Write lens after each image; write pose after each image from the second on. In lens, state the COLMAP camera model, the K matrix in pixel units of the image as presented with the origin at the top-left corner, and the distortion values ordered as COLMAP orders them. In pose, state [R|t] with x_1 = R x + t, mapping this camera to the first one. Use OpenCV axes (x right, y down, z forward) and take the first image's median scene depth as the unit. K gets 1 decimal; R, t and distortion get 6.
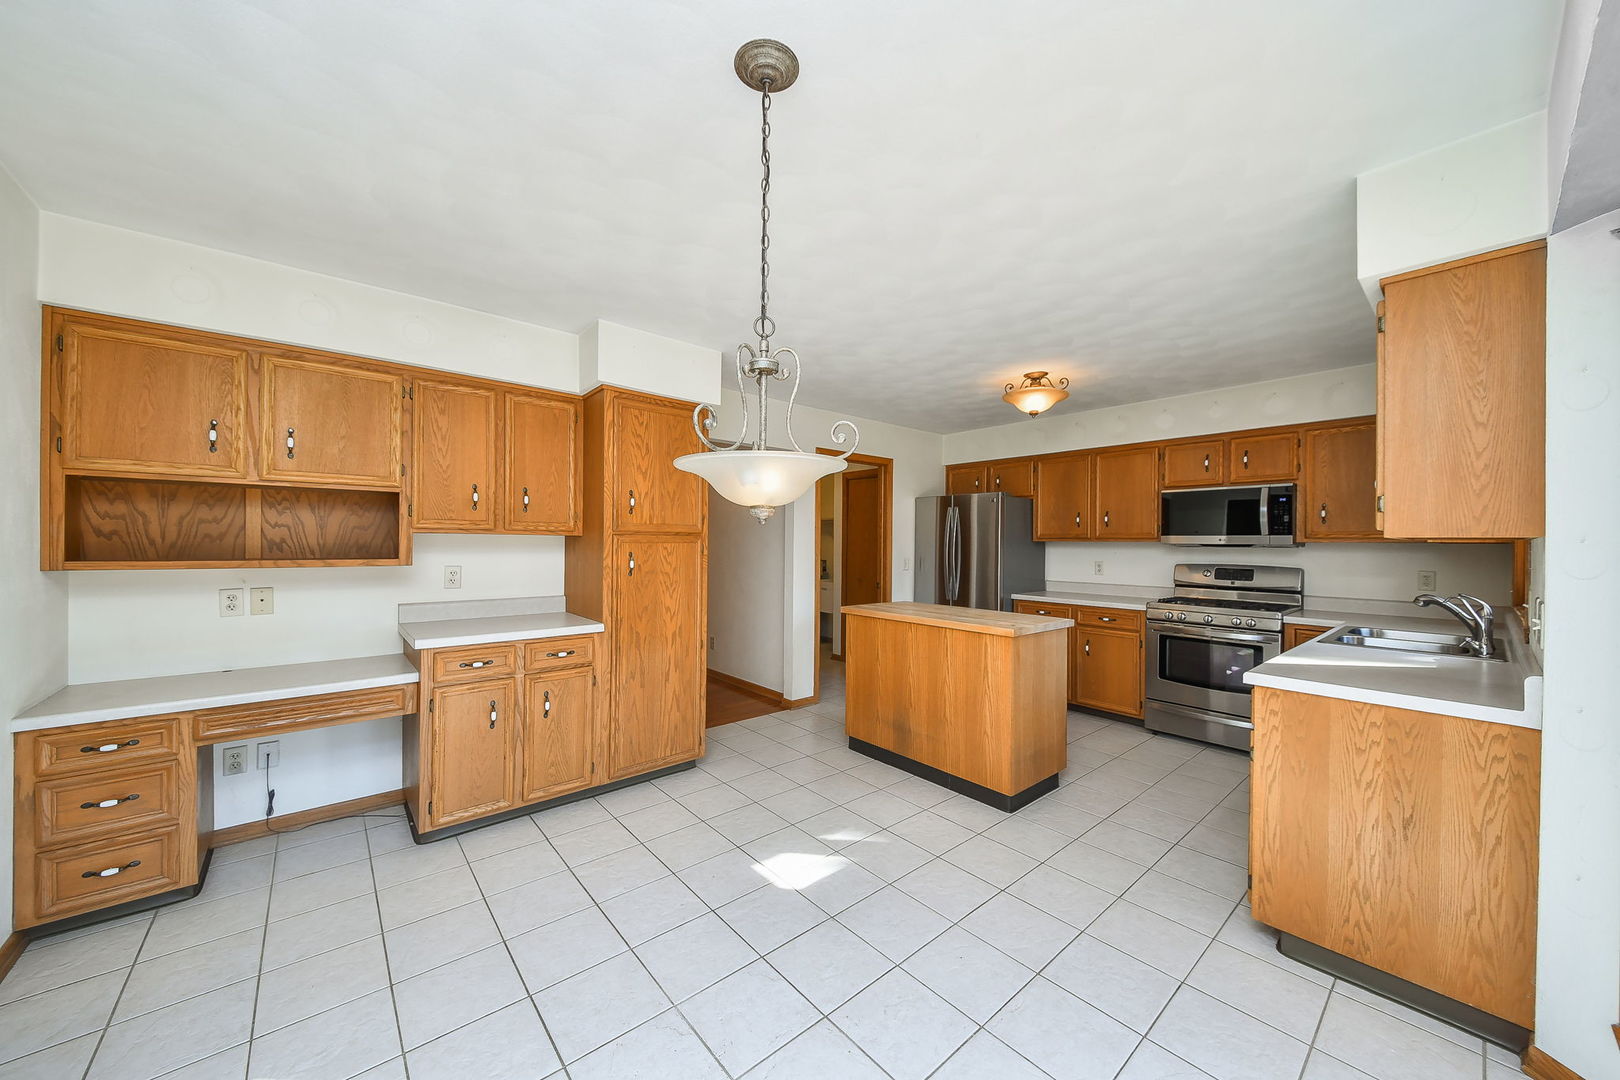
lens RADIAL K [[594.0, 0, 810.9], [0, 594.0, 542.2], [0, 0, 1]] dist [0.000031, -0.000365]
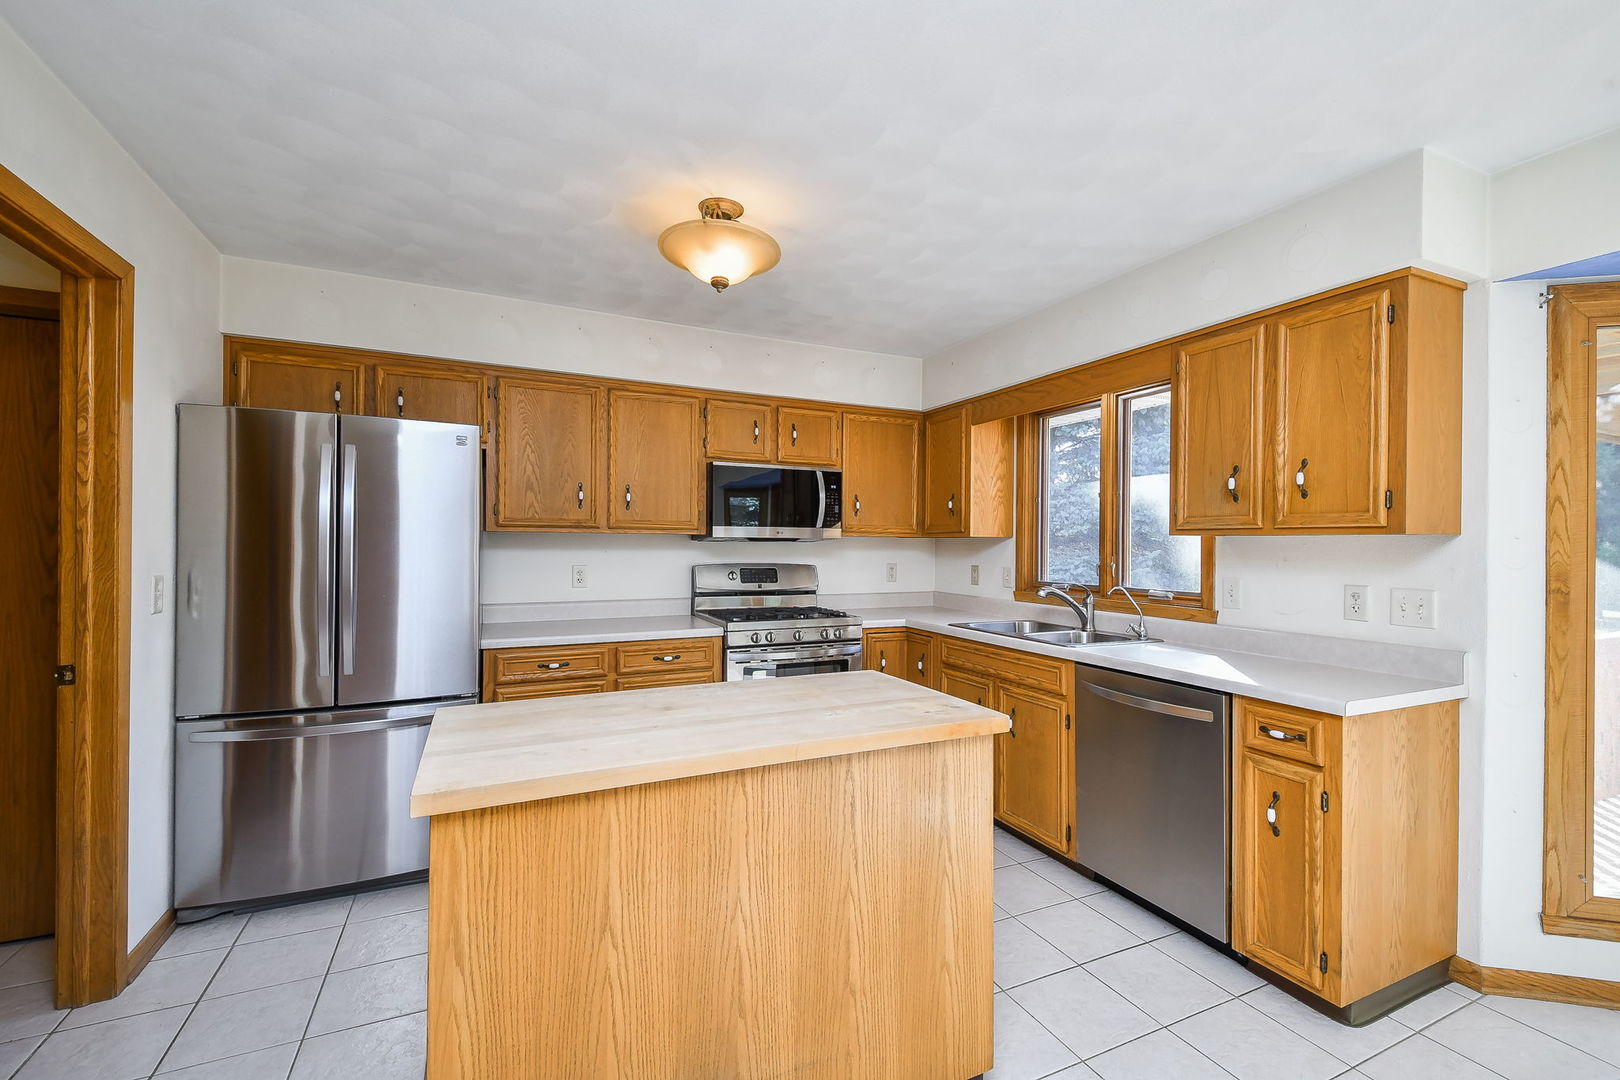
lens RADIAL K [[674.6, 0, 807.0], [0, 674.6, 546.5], [0, 0, 1]] dist [0.004656, 0.000192]
pose [[0.263413, -0.006068, 0.964664, -0.157443], [-0.006822, 0.999943, 0.008153, 0.006737], [-0.964659, -0.008729, 0.263356, 0.723218]]
